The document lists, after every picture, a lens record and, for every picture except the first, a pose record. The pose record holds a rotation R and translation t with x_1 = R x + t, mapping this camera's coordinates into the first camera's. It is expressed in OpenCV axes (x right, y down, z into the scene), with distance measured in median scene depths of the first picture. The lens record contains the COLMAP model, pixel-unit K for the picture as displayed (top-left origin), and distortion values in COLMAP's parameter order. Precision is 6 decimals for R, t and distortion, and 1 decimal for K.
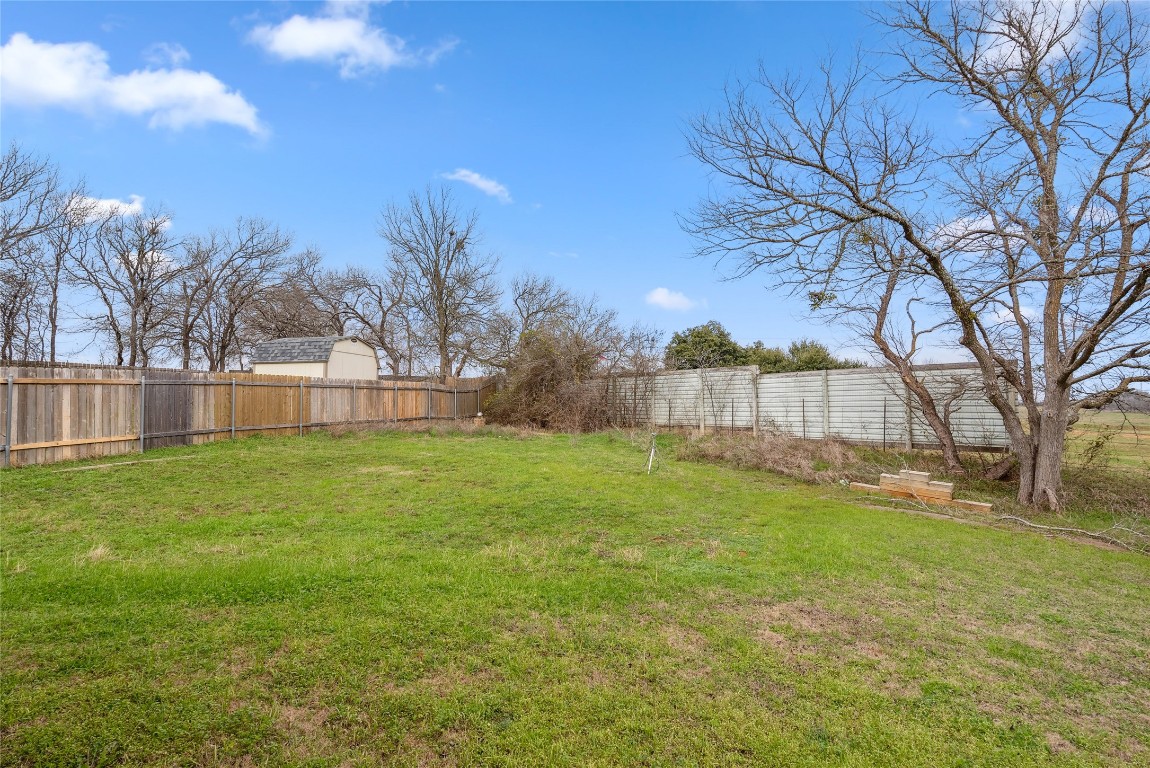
lens RADIAL K [[572.3, 0, 575.0], [0, 572.3, 384.0], [0, 0, 1]] dist [0.000363, 0.000428]
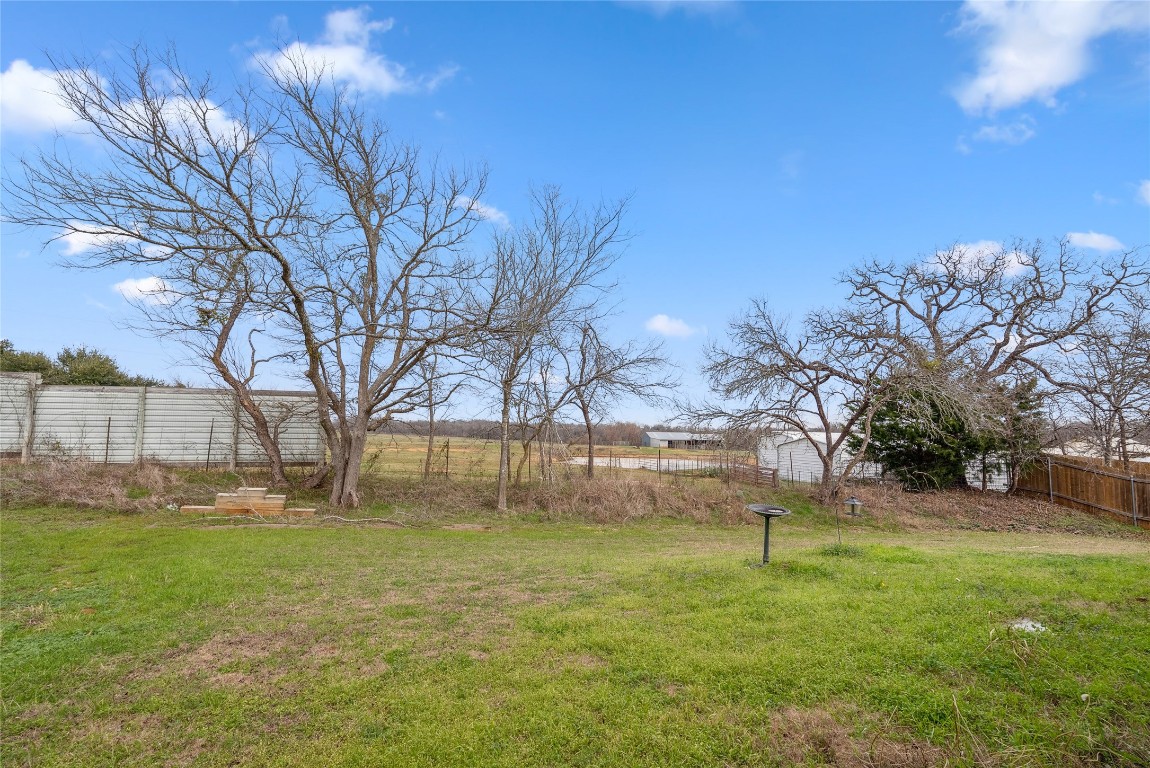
lens RADIAL K [[516.8, 0, 575.0], [0, 516.8, 384.0], [0, 0, 1]] dist [-0.000030, -0.000064]
pose [[0.376552, 0.088072, 0.922199, -0.098015], [-0.047887, 0.995990, -0.075567, 0.001071], [-0.925157, -0.015706, 0.379260, 0.065206]]
